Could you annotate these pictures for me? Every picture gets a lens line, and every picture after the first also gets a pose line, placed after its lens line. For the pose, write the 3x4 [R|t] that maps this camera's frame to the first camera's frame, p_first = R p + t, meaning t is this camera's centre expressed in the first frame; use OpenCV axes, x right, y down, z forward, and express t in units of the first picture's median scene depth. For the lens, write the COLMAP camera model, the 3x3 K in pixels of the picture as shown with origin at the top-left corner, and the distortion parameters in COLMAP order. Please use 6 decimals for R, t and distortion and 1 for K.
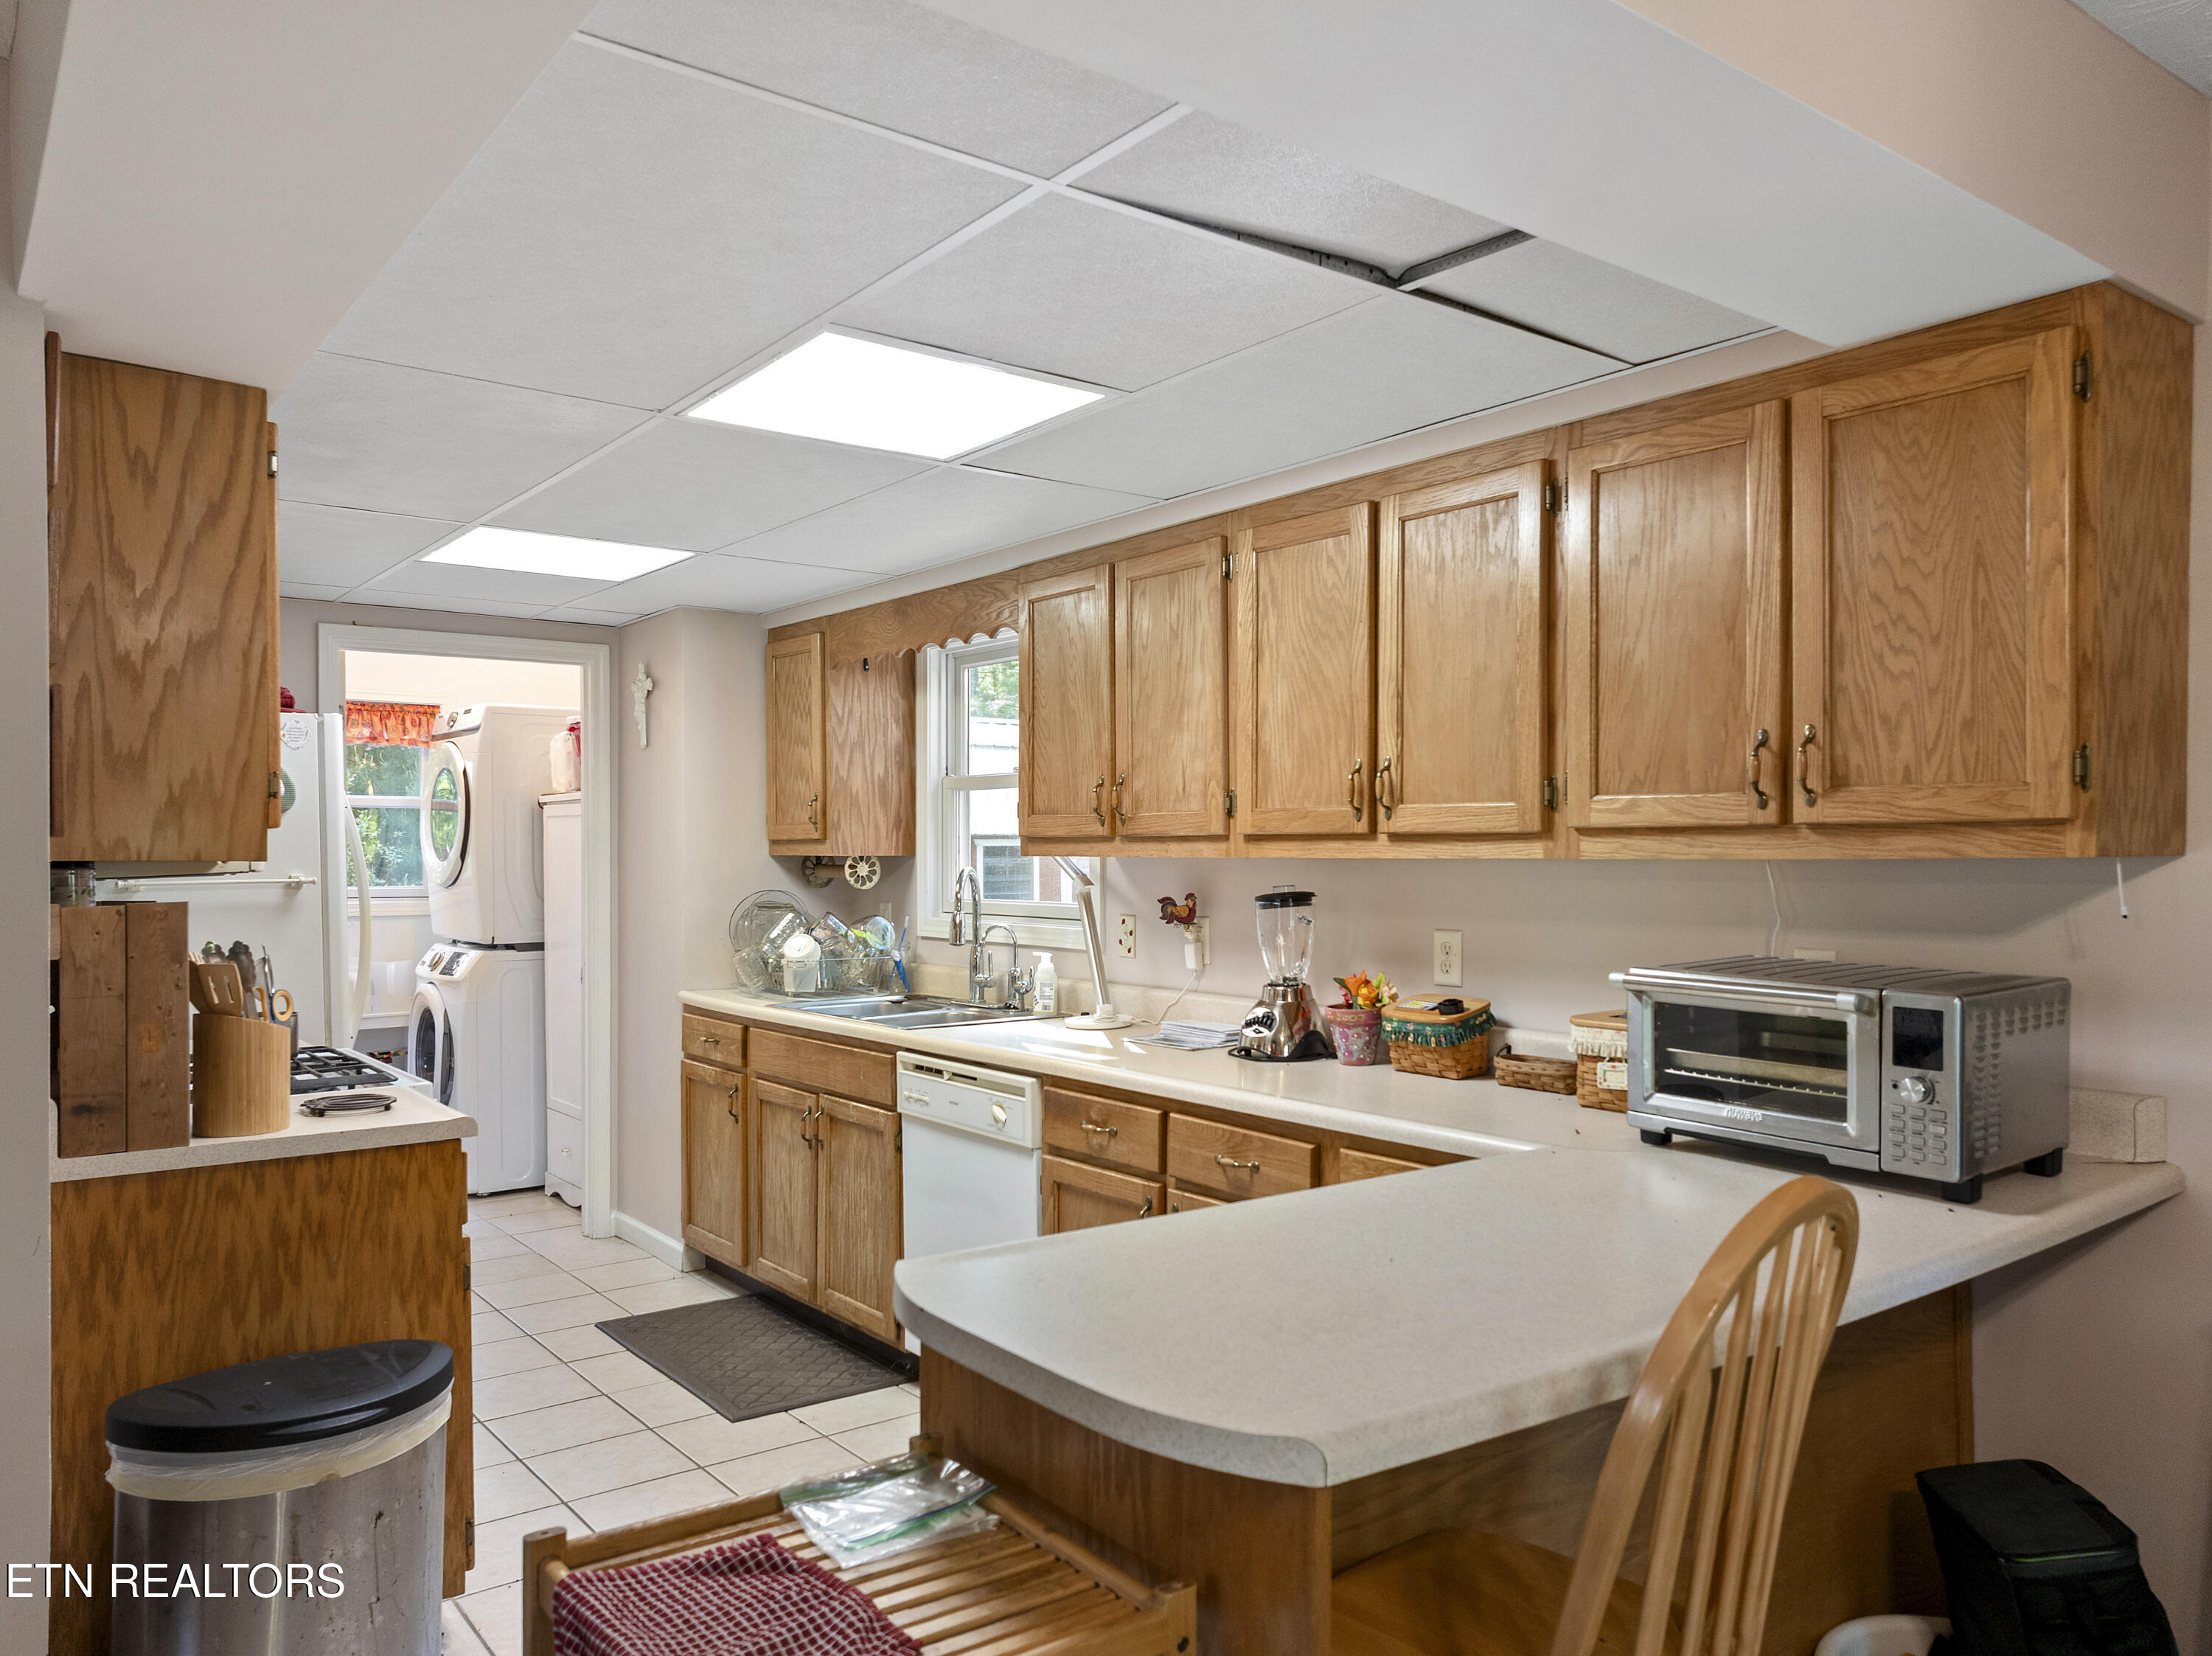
lens RADIAL K [[1564.8, 0, 1112.4], [0, 1564.8, 856.7], [0, 0, 1]] dist [0.005226, 0.000237]
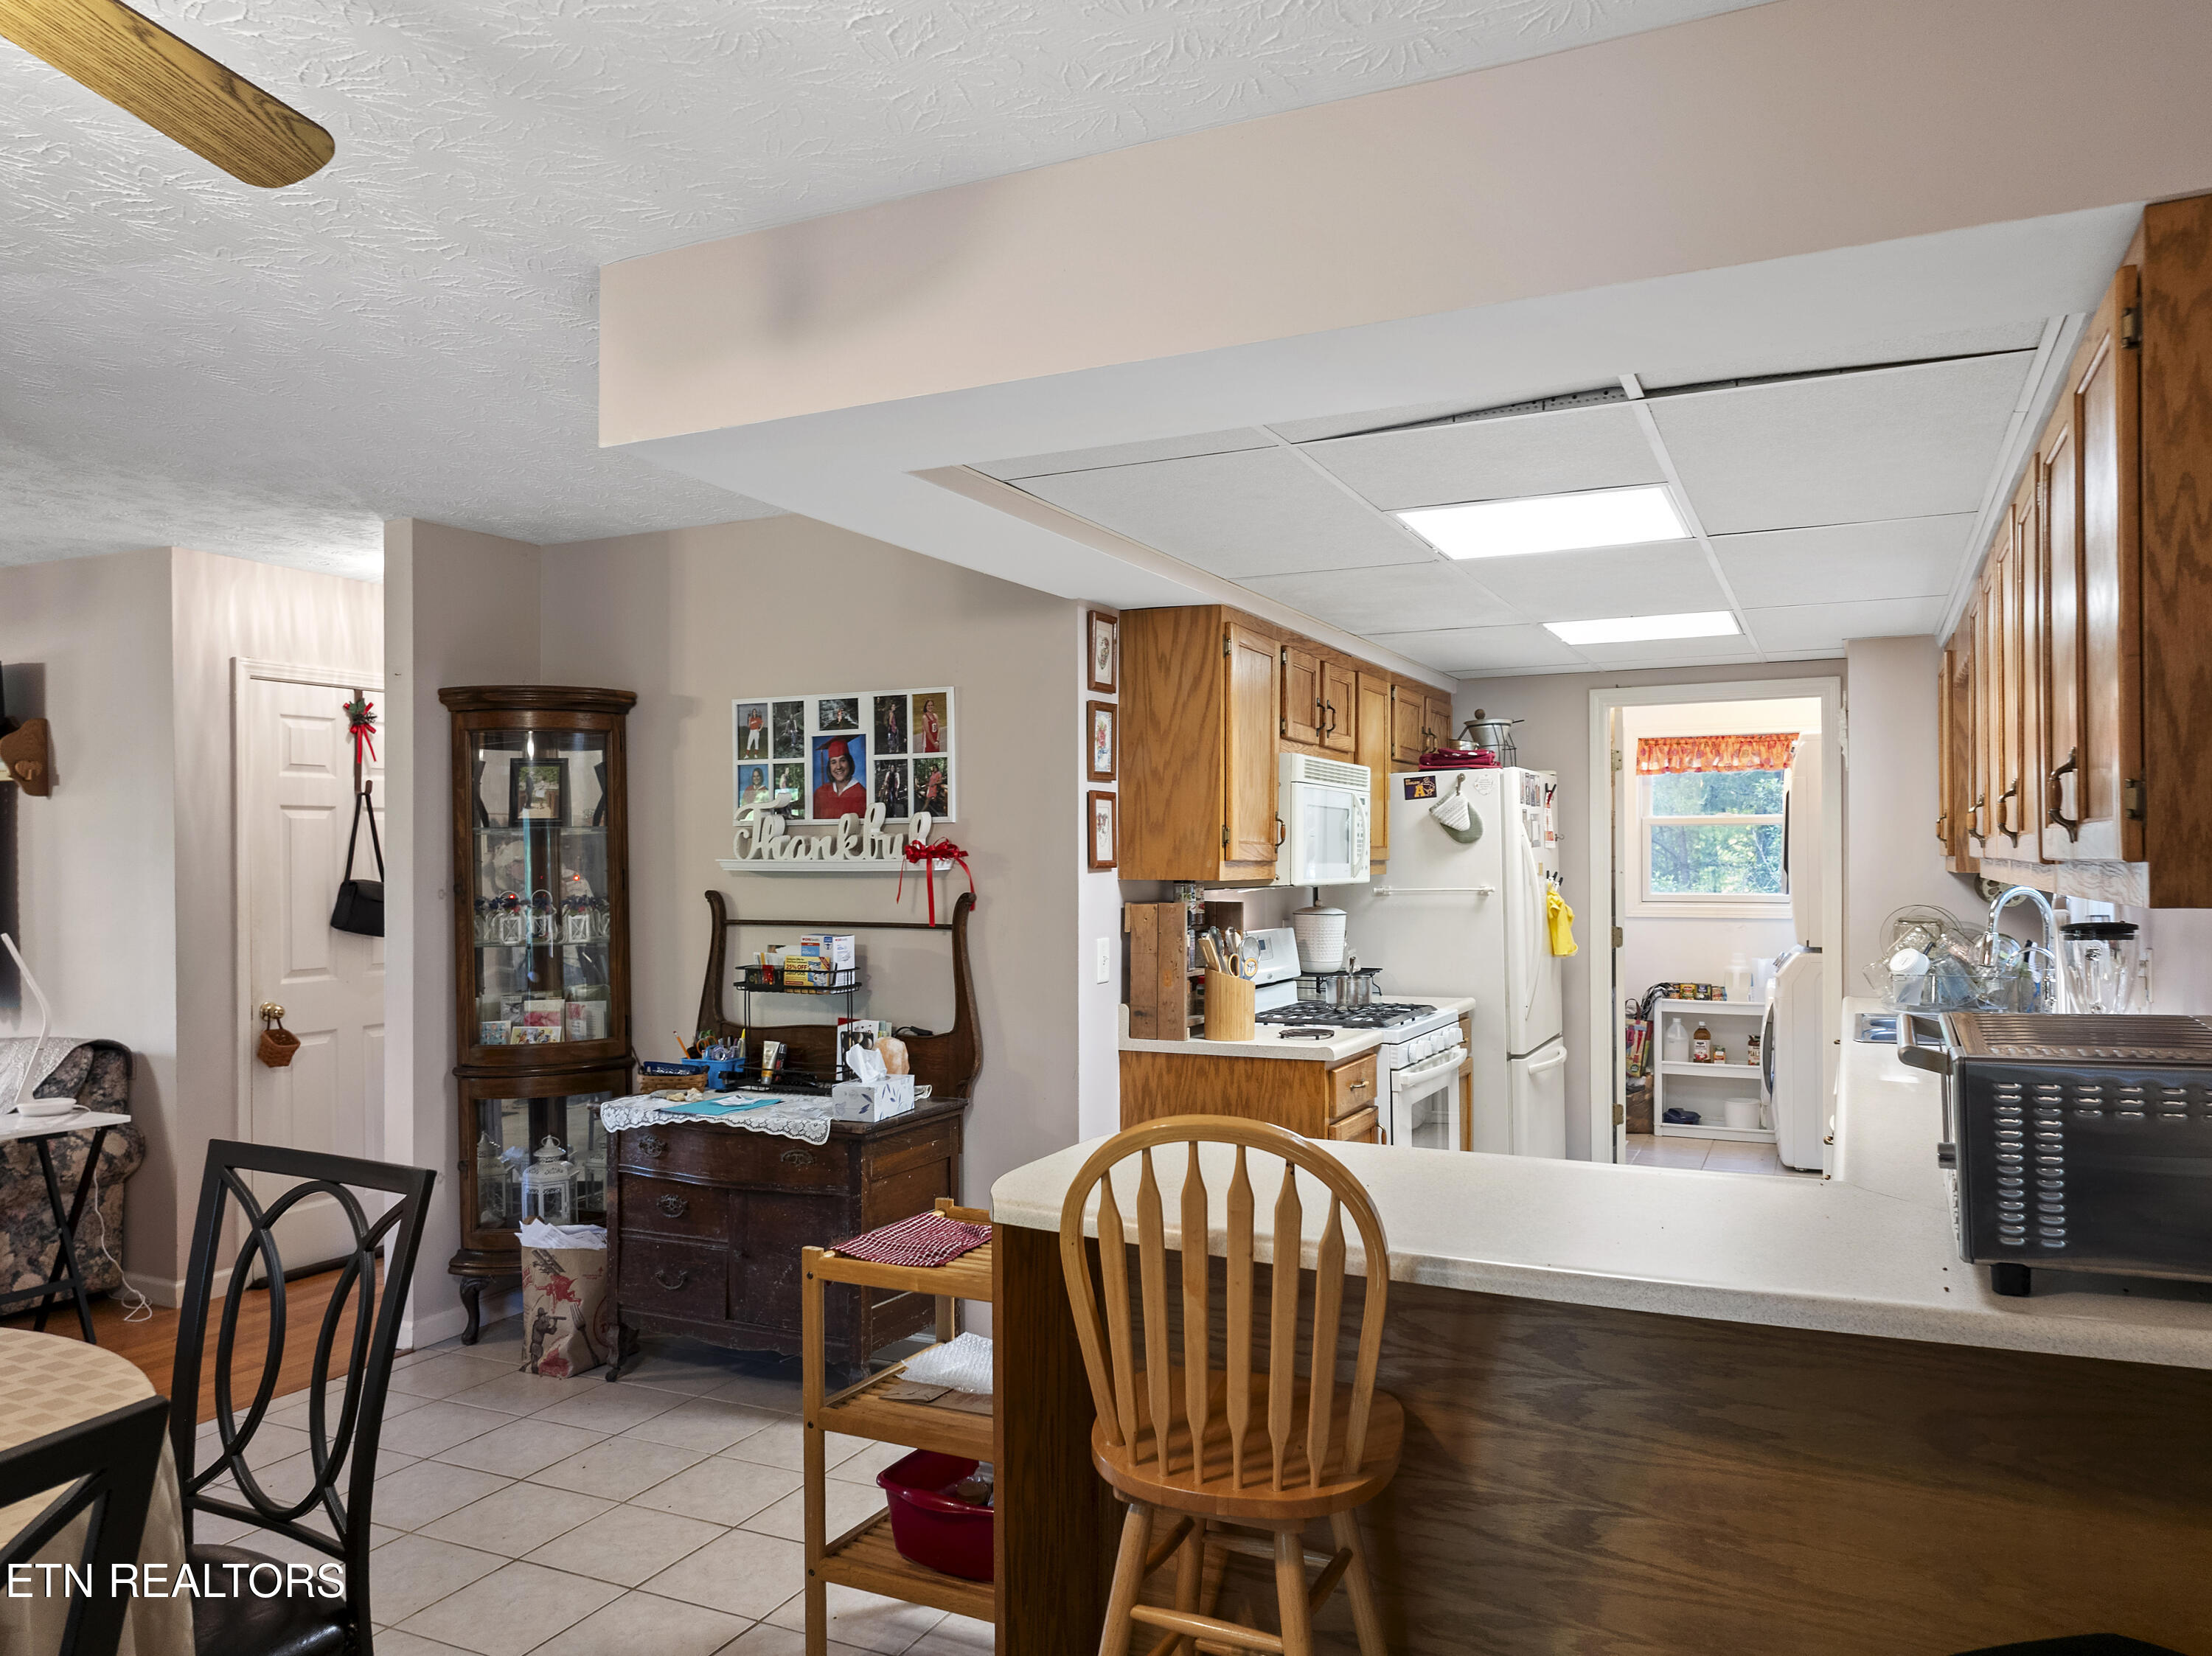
lens RADIAL K [[1564.8, 0, 1112.4], [0, 1564.8, 856.7], [0, 0, 1]] dist [0.005226, 0.000237]
pose [[0.457221, -0.001610, -0.889352, 0.960212], [0.002487, 0.999997, -0.000532, -0.023806], [0.889350, -0.001969, 0.457224, 0.120013]]
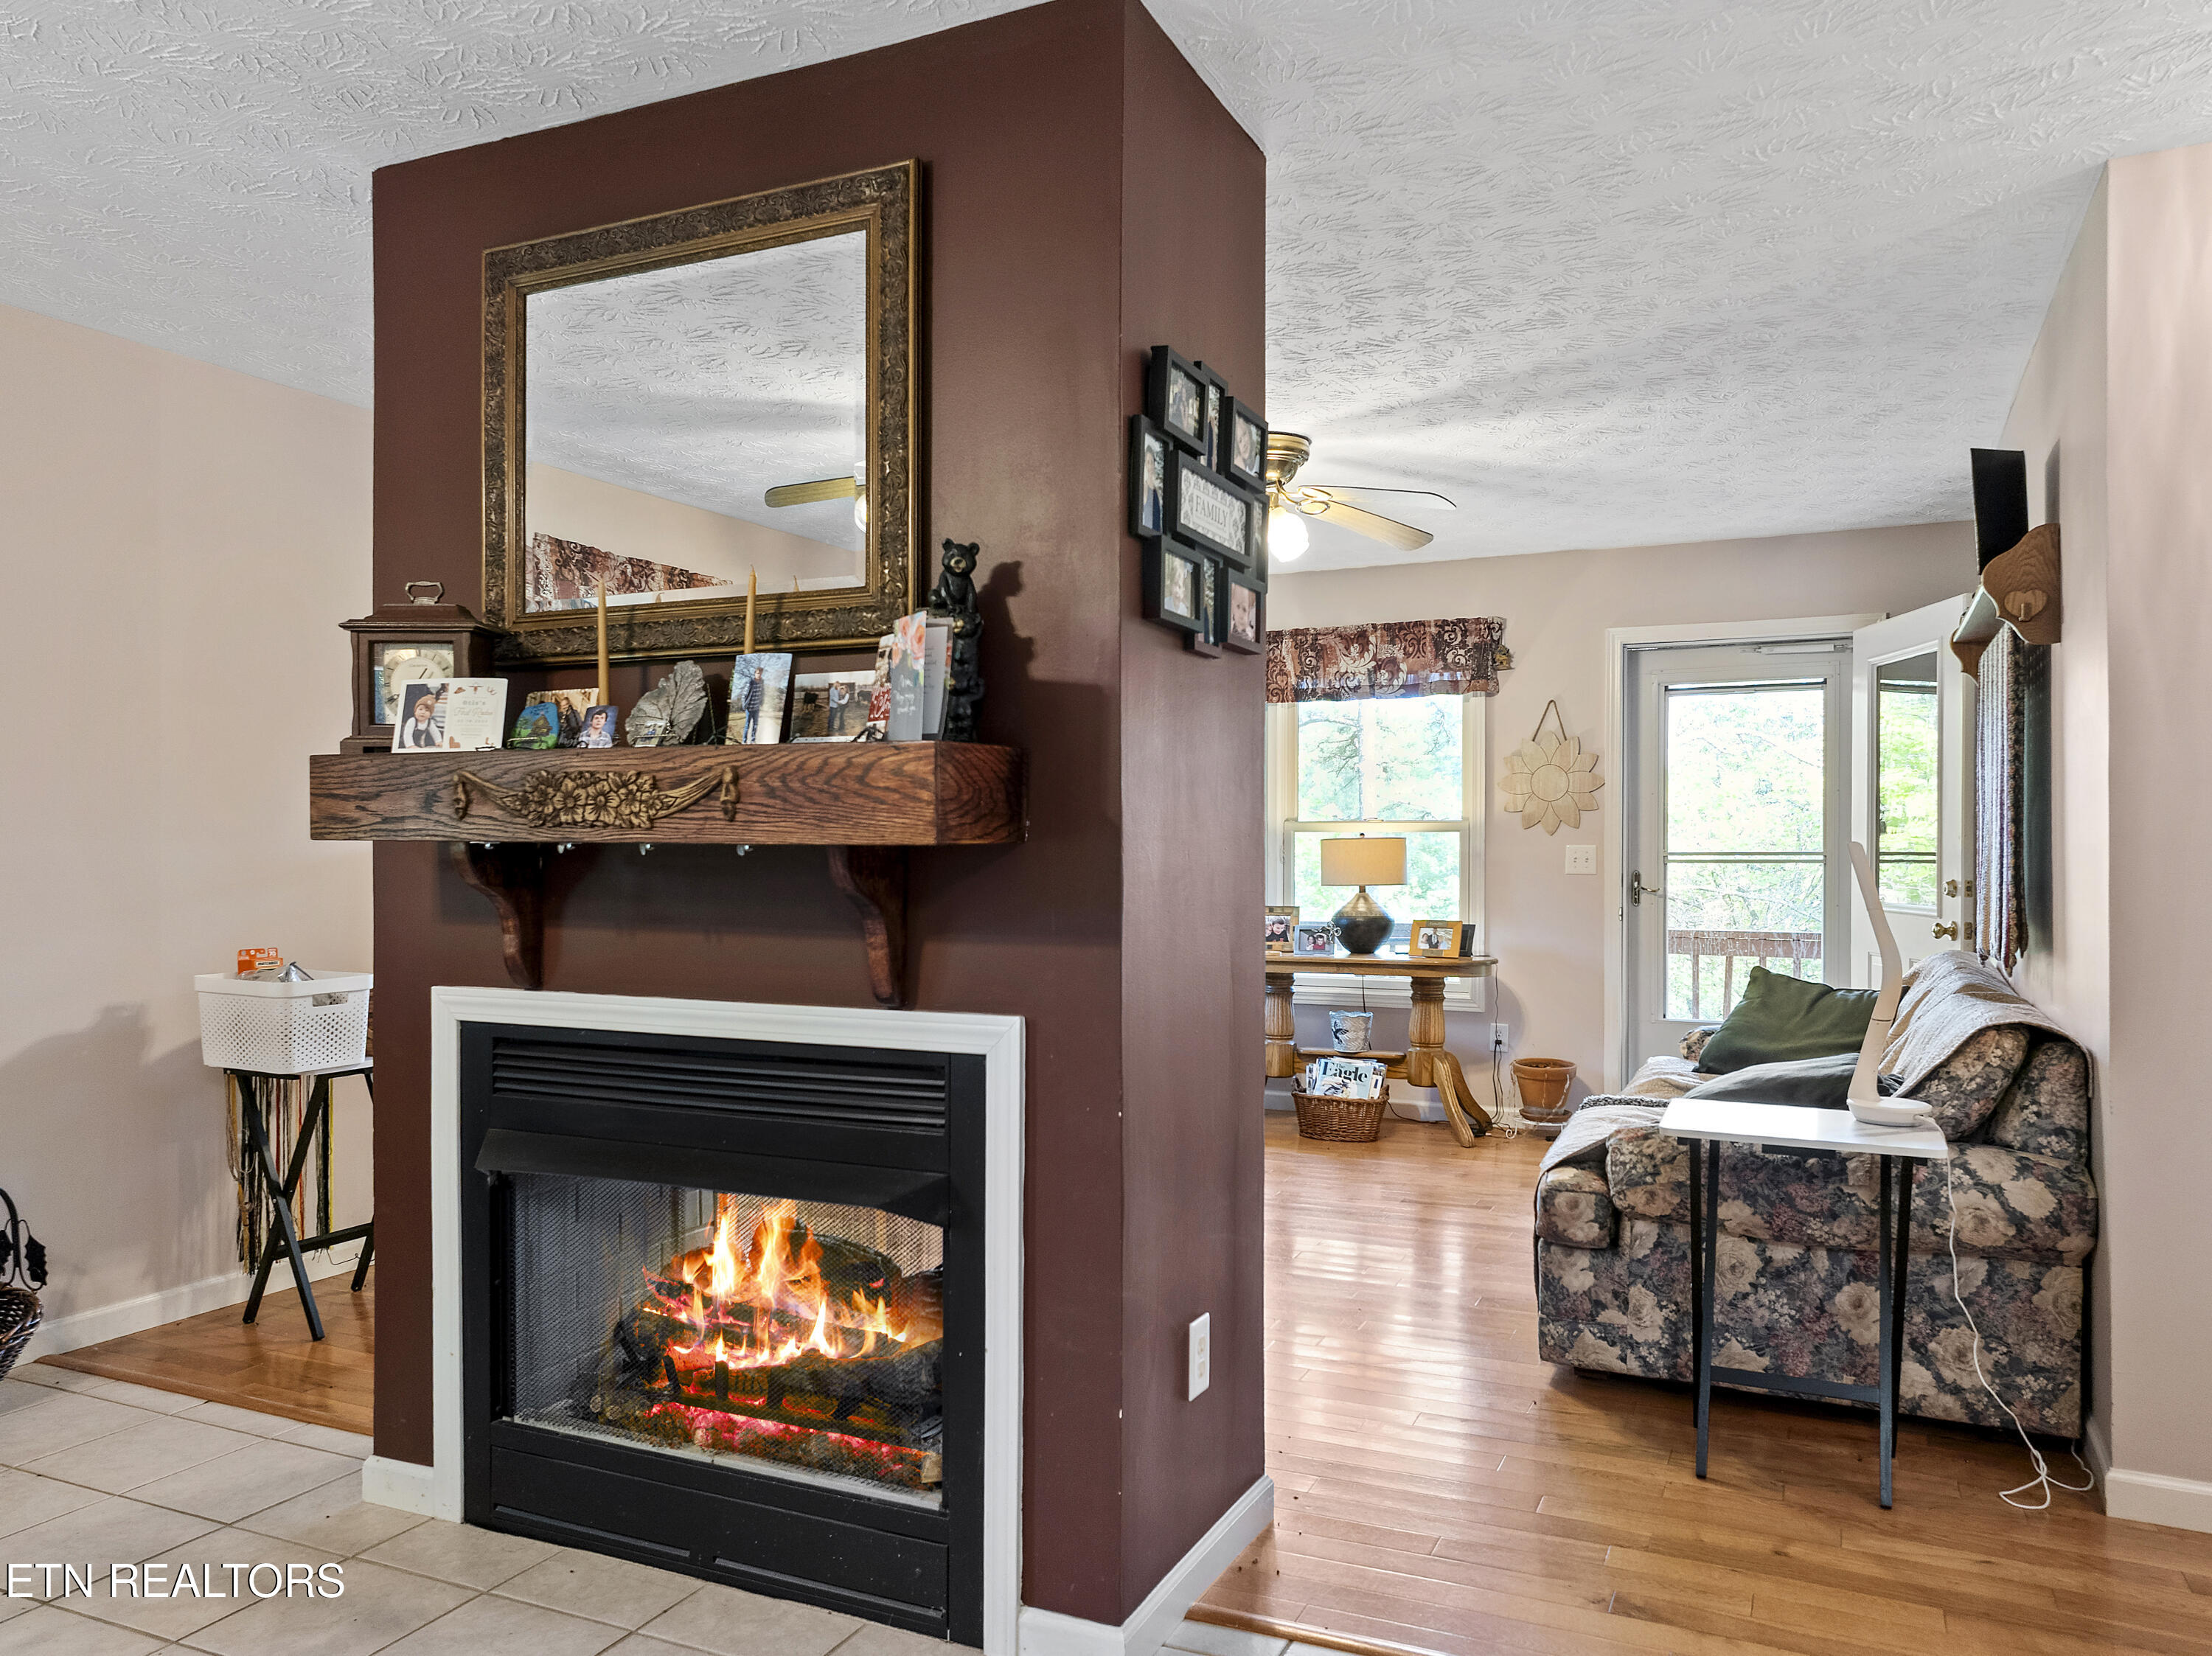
lens RADIAL K [[1564.8, 0, 1112.4], [0, 1564.8, 856.7], [0, 0, 1]] dist [0.005226, 0.000237]
pose [[-0.884350, 0.001619, -0.466822, -0.260804], [-0.000717, 0.999988, 0.004827, 0.075069], [0.466824, 0.004603, -0.884338, 0.658265]]
